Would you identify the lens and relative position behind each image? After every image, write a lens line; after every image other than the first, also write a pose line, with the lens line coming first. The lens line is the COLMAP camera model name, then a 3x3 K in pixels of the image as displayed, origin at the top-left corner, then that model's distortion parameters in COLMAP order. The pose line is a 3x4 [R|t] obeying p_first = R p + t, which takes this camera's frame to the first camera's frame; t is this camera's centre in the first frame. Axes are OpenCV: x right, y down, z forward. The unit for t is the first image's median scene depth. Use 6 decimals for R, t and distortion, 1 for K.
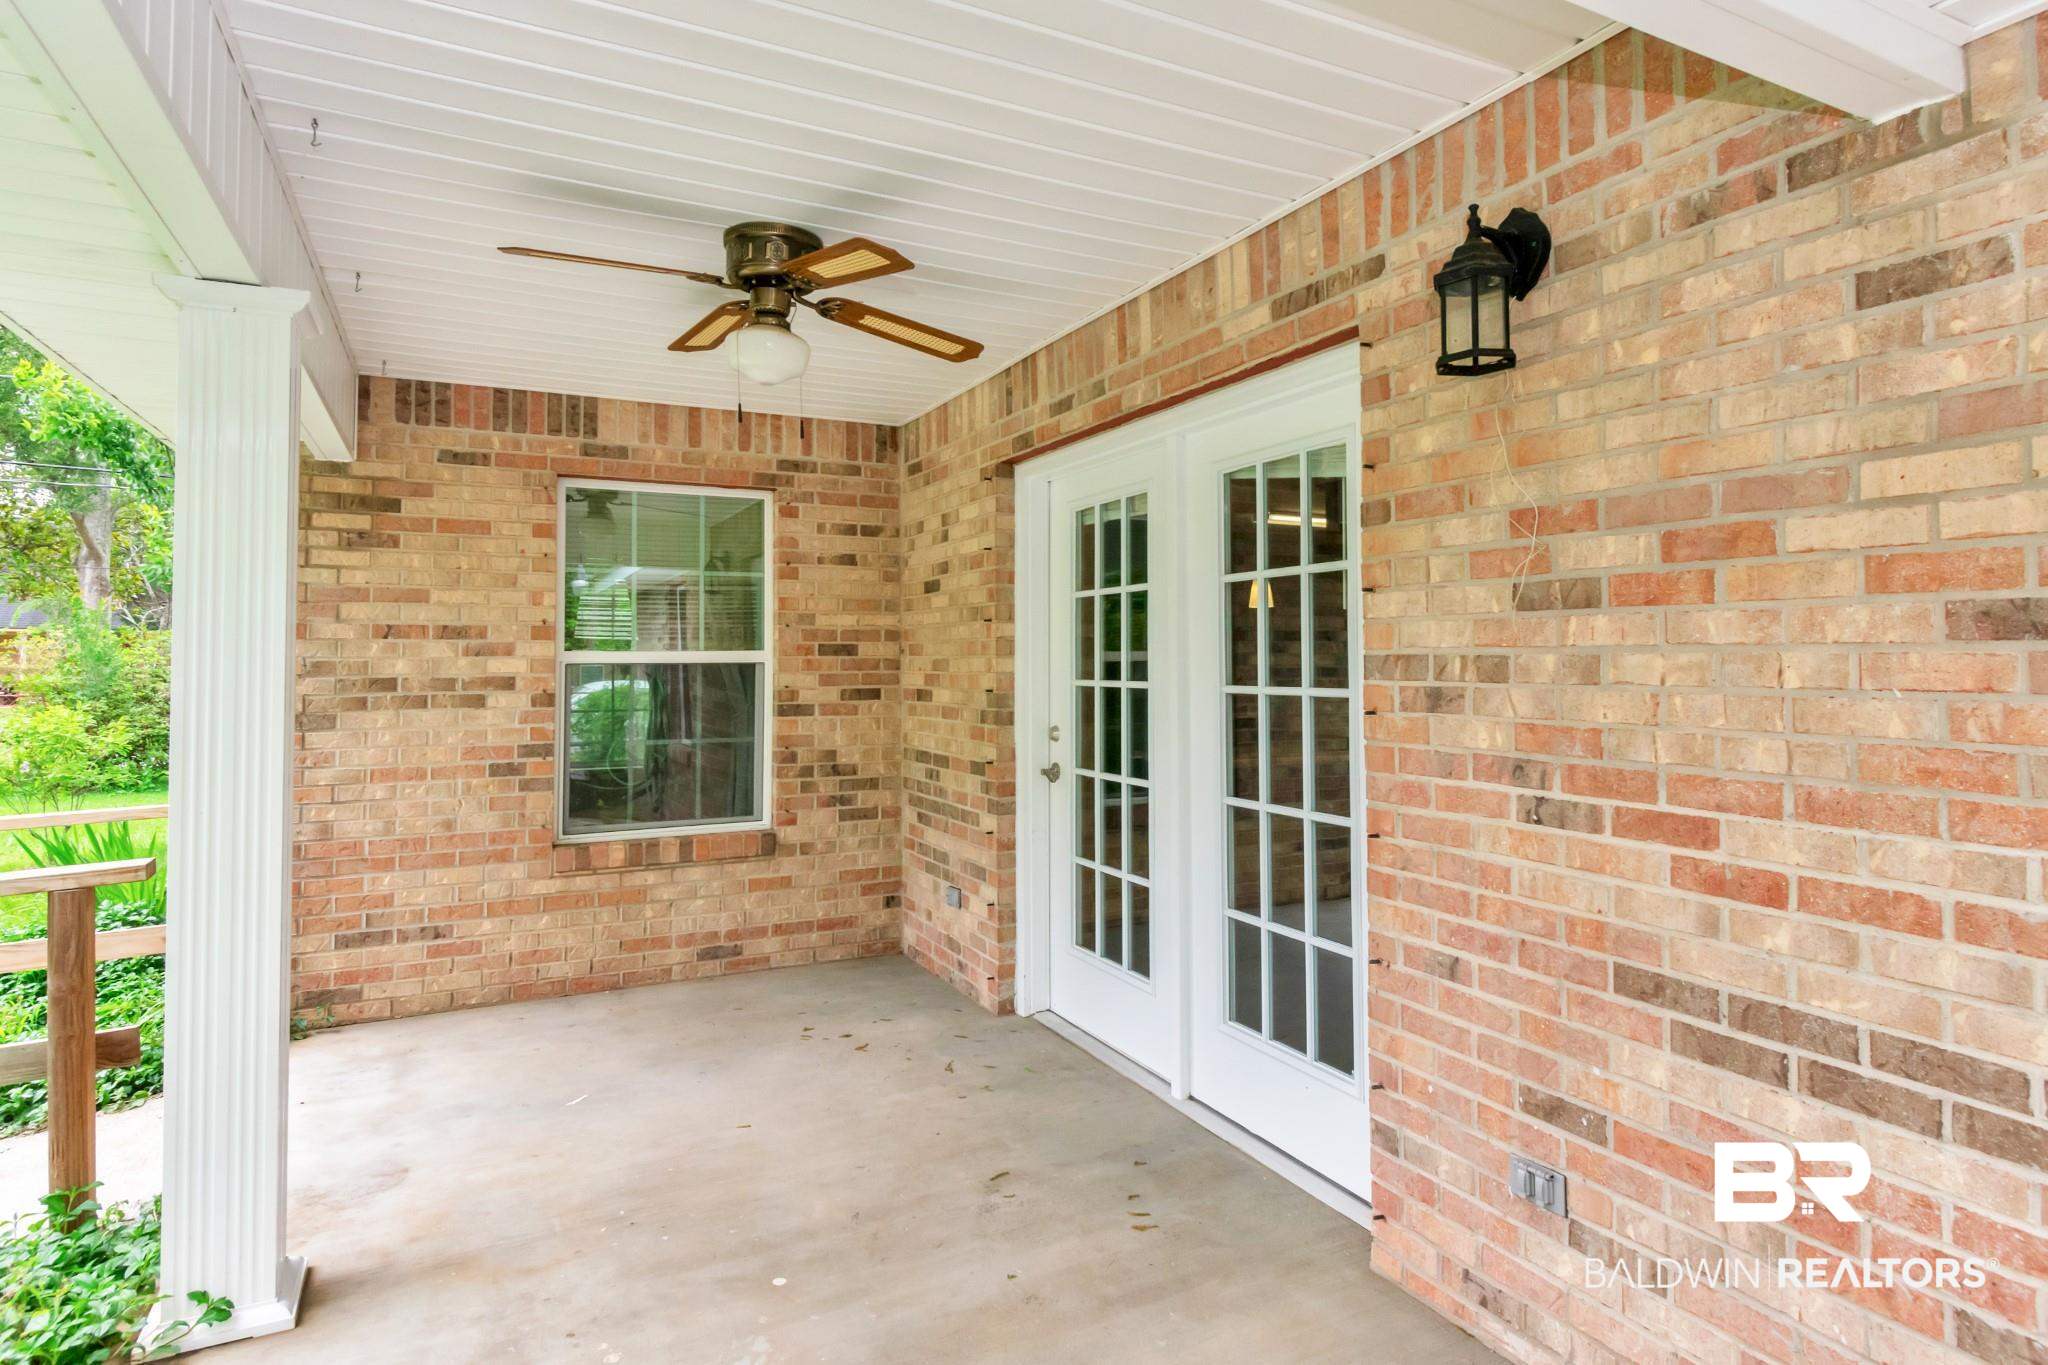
lens RADIAL K [[1121.8, 0, 1026.8], [0, 1121.8, 626.2], [0, 0, 1]] dist [-0.000381, -0.001632]
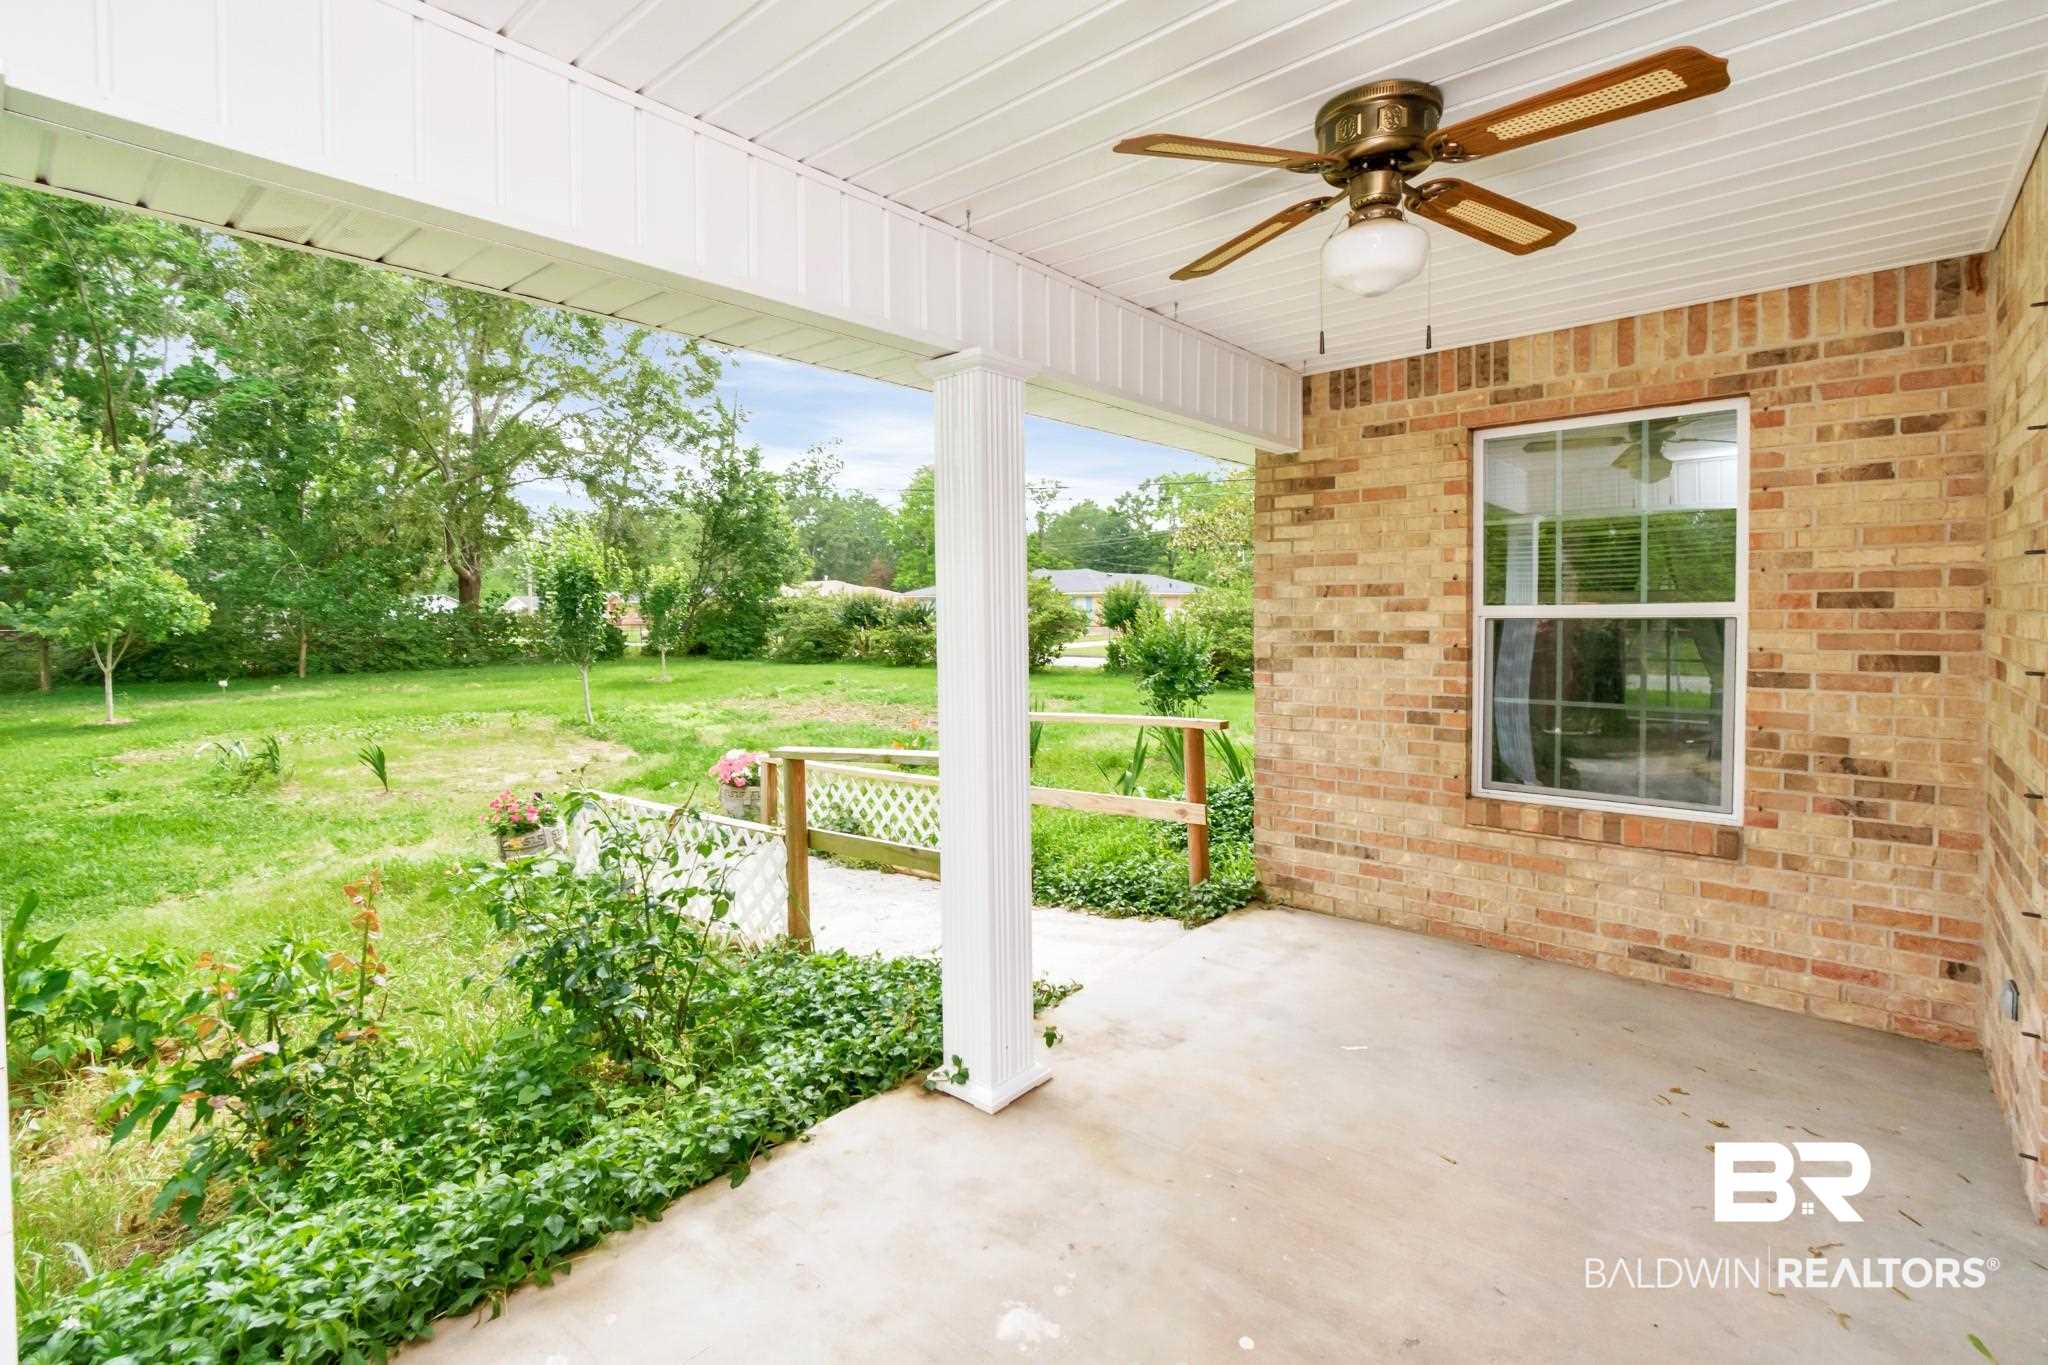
lens RADIAL K [[924.5, 0, 1030.1], [0, 924.5, 635.7], [0, 0, 1]] dist [0.003727, -0.000723]
pose [[0.384853, 0.025736, -0.922619, 0.192513], [0.039479, 0.998237, 0.044313, -0.003484], [0.922133, -0.053478, 0.383159, 0.311674]]
